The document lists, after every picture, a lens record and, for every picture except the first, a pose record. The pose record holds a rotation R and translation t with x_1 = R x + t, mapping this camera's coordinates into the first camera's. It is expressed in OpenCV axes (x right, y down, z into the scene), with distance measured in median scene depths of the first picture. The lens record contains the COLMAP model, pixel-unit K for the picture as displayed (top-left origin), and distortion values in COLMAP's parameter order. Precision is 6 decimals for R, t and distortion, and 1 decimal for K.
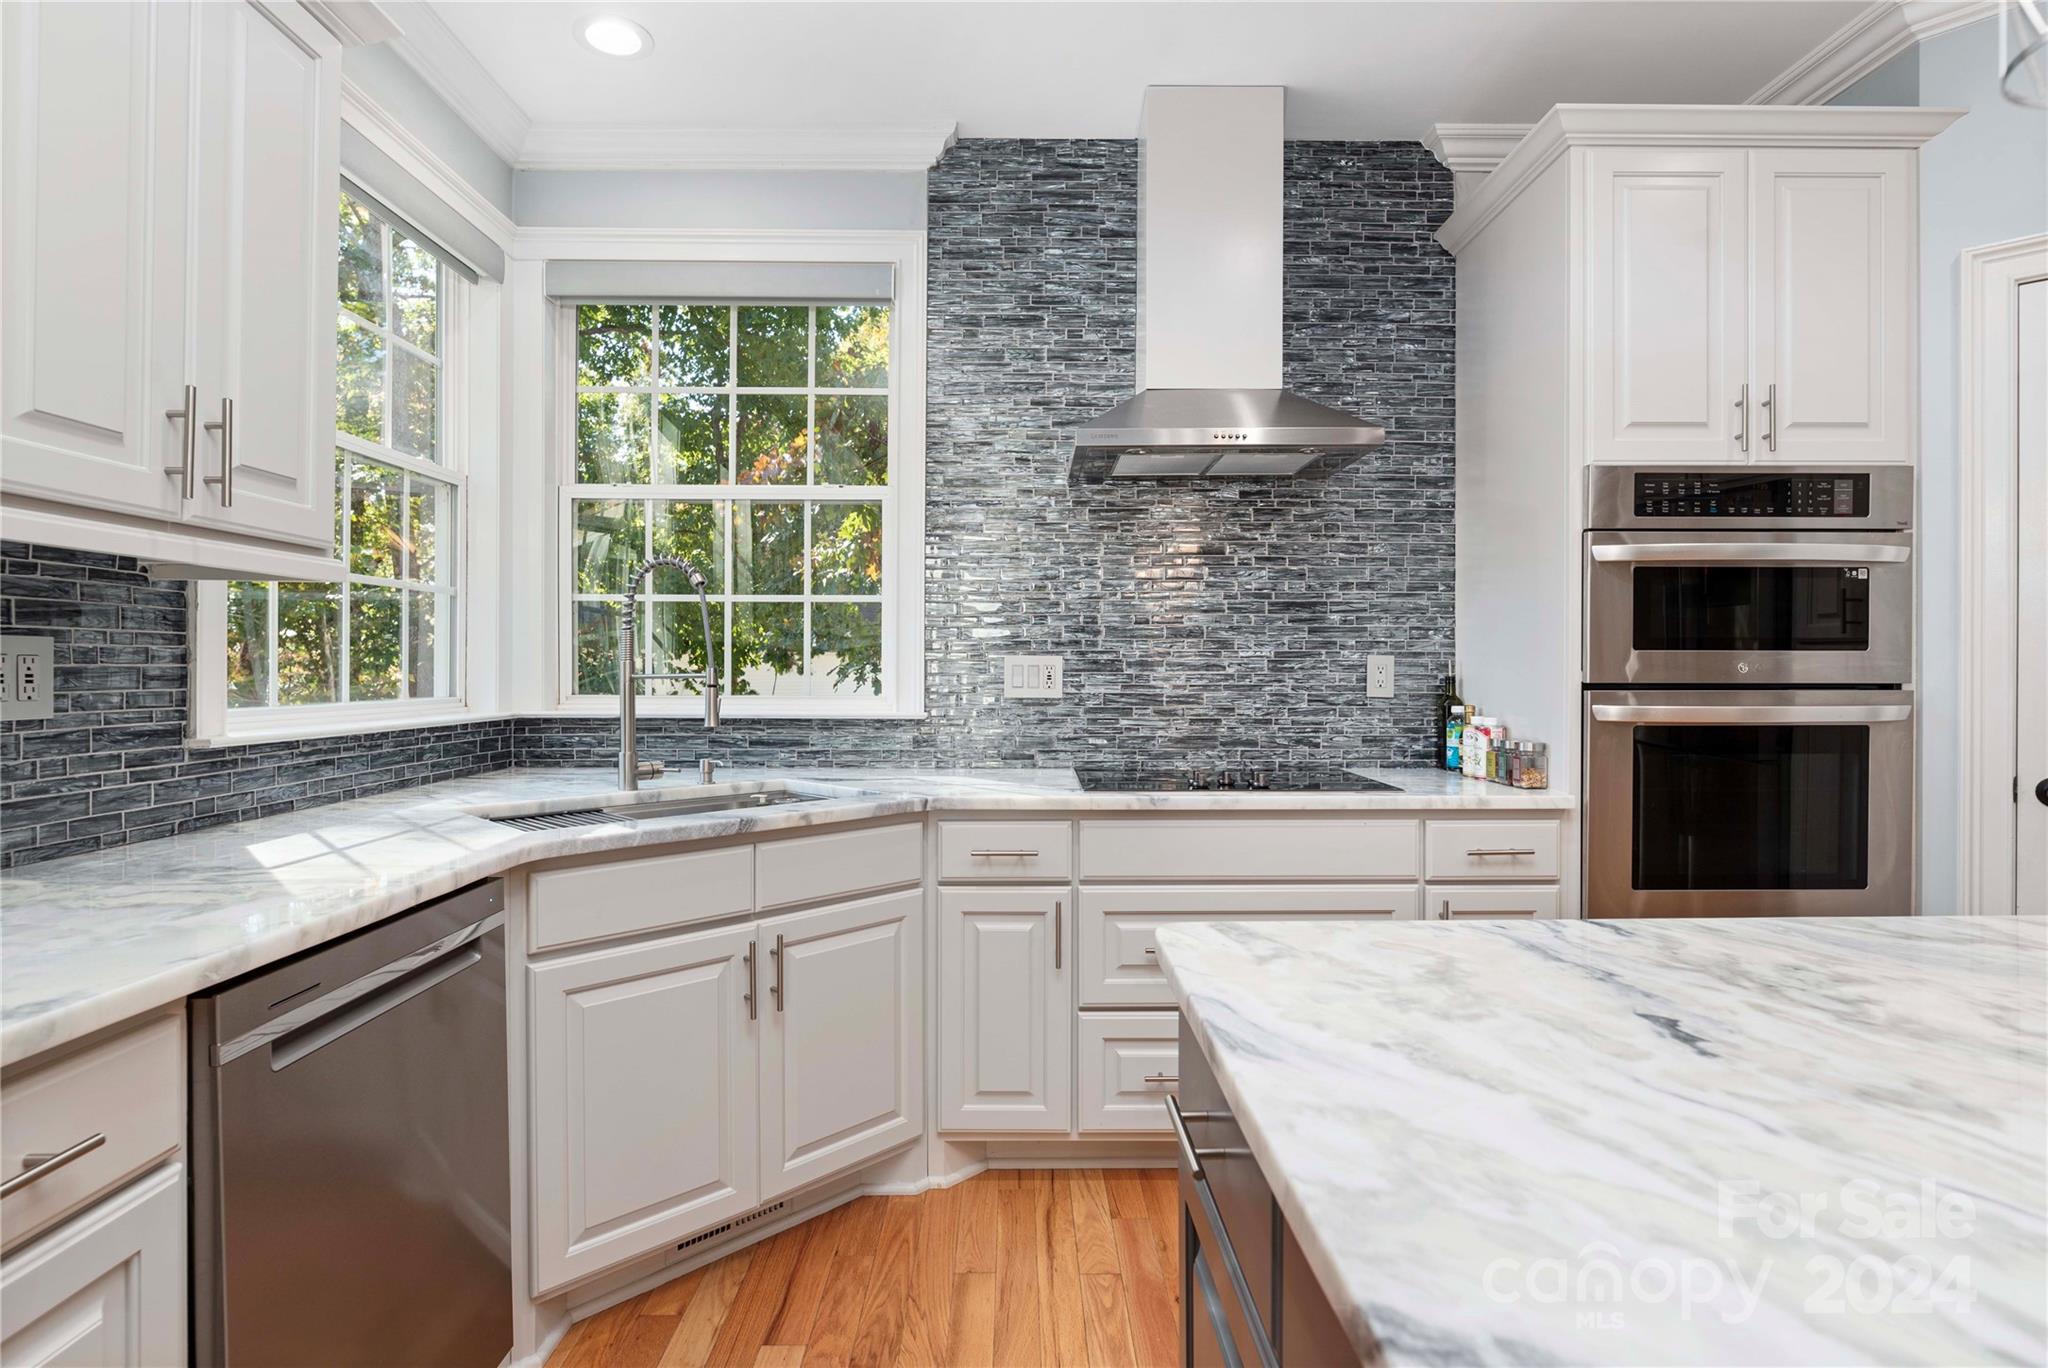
lens RADIAL K [[1046.2, 0, 1021.2], [0, 1046.2, 679.7], [0, 0, 1]] dist [-0.006450, -0.000390]
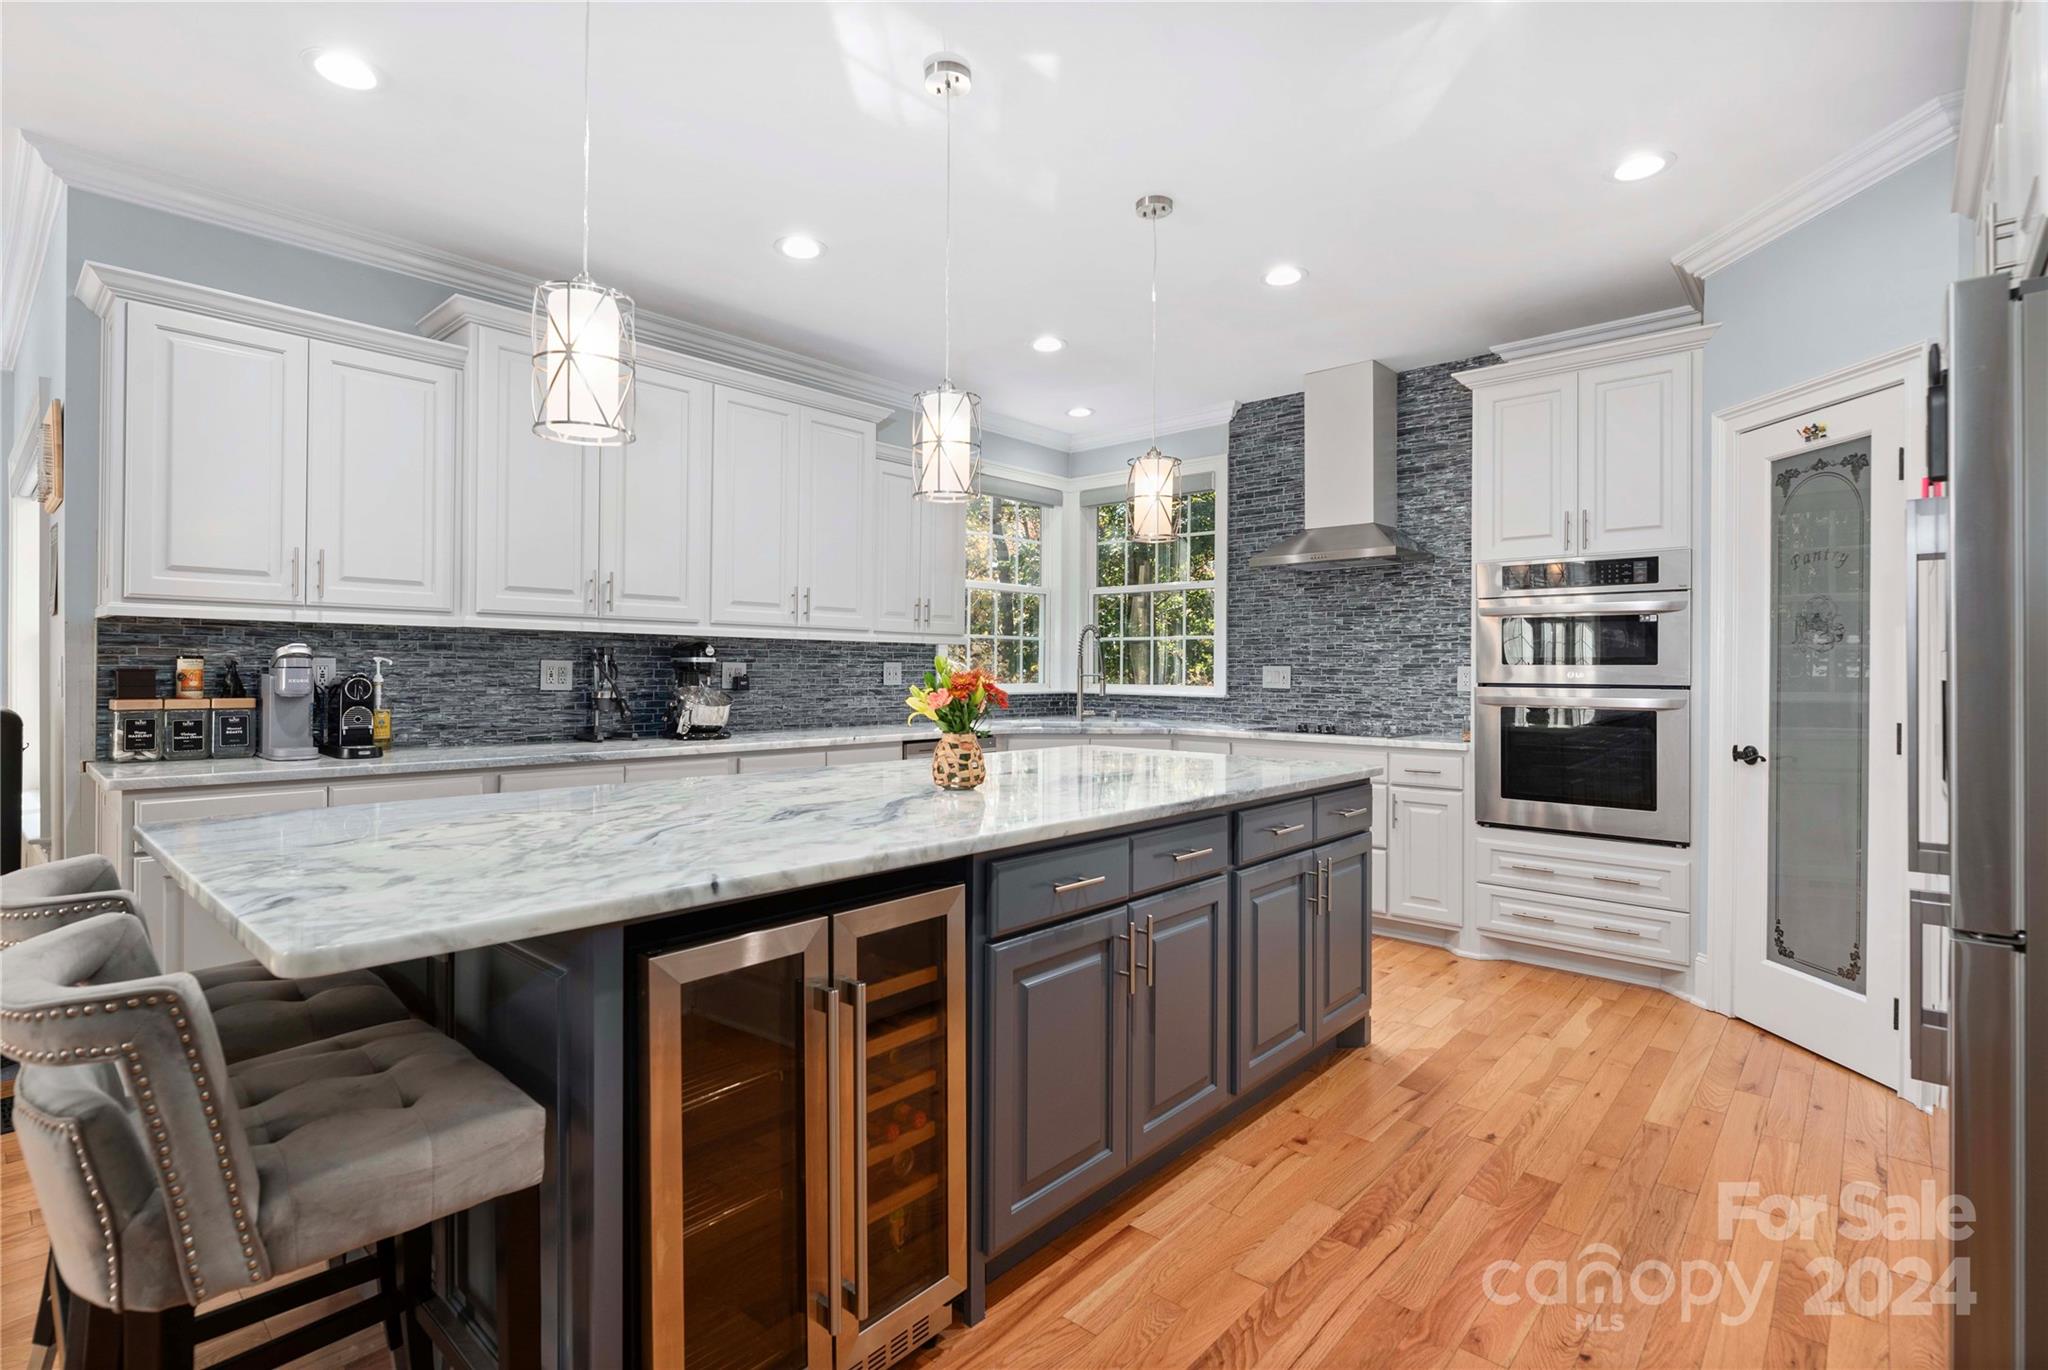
lens RADIAL K [[954.9, 0, 1025.1], [0, 954.9, 676.3], [0, 0, 1]] dist [-0.005401, -0.000226]
pose [[0.735582, 0.006834, -0.677401, 0.872490], [-0.007564, 0.999970, 0.001875, -0.004479], [0.677394, 0.003745, 0.735611, -0.609736]]
